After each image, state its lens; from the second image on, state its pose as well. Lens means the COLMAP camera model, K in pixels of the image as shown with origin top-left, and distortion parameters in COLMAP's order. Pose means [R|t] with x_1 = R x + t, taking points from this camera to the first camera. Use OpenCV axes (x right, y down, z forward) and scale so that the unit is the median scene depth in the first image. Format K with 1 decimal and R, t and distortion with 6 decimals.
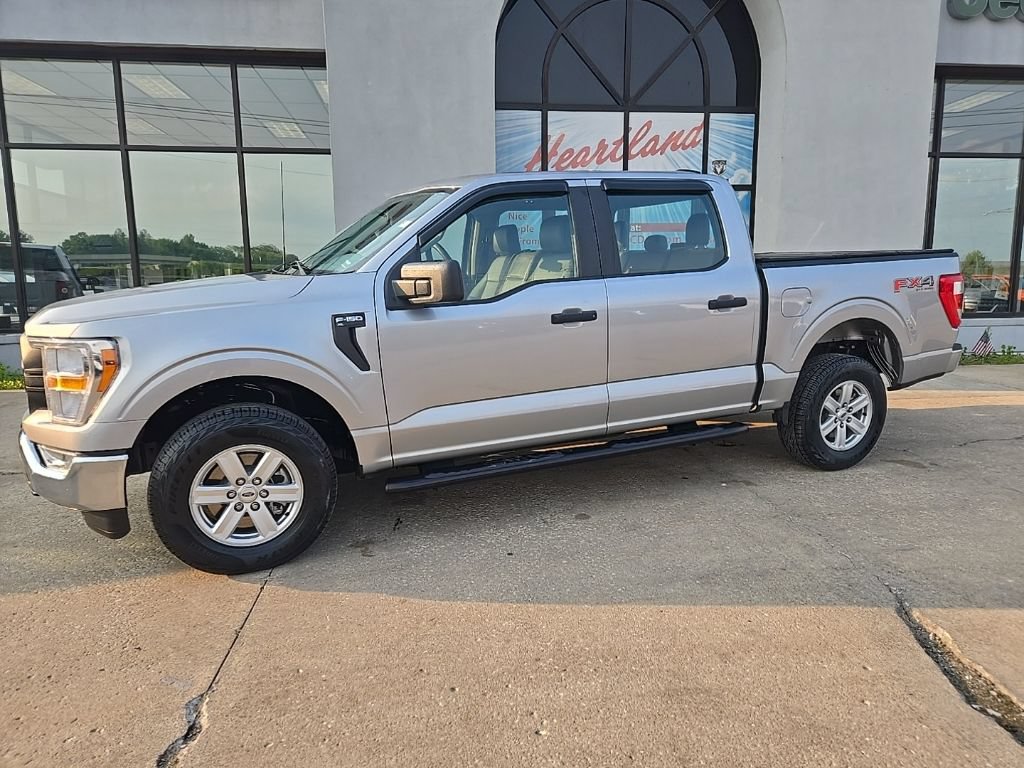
lens RADIAL K [[687.1, 0, 509.4], [0, 687.1, 384.1], [0, 0, 1]] dist [0.080958, -0.067303]
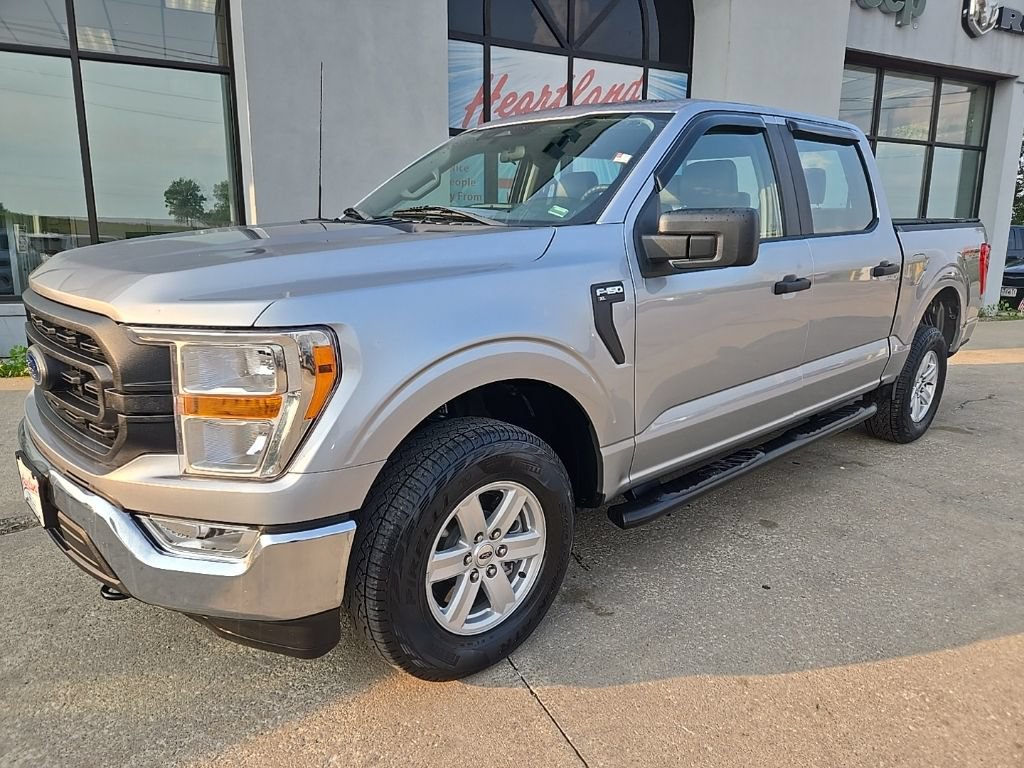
lens RADIAL K [[687.9, 0, 512.0], [0, 687.9, 384.0], [0, 0, 1]] dist [0.074952, -0.060770]
pose [[0.947409, -0.043882, 0.317002, -0.426750], [0.027967, 0.998117, 0.054585, -0.031684], [-0.318801, -0.042849, 0.946853, 0.284353]]
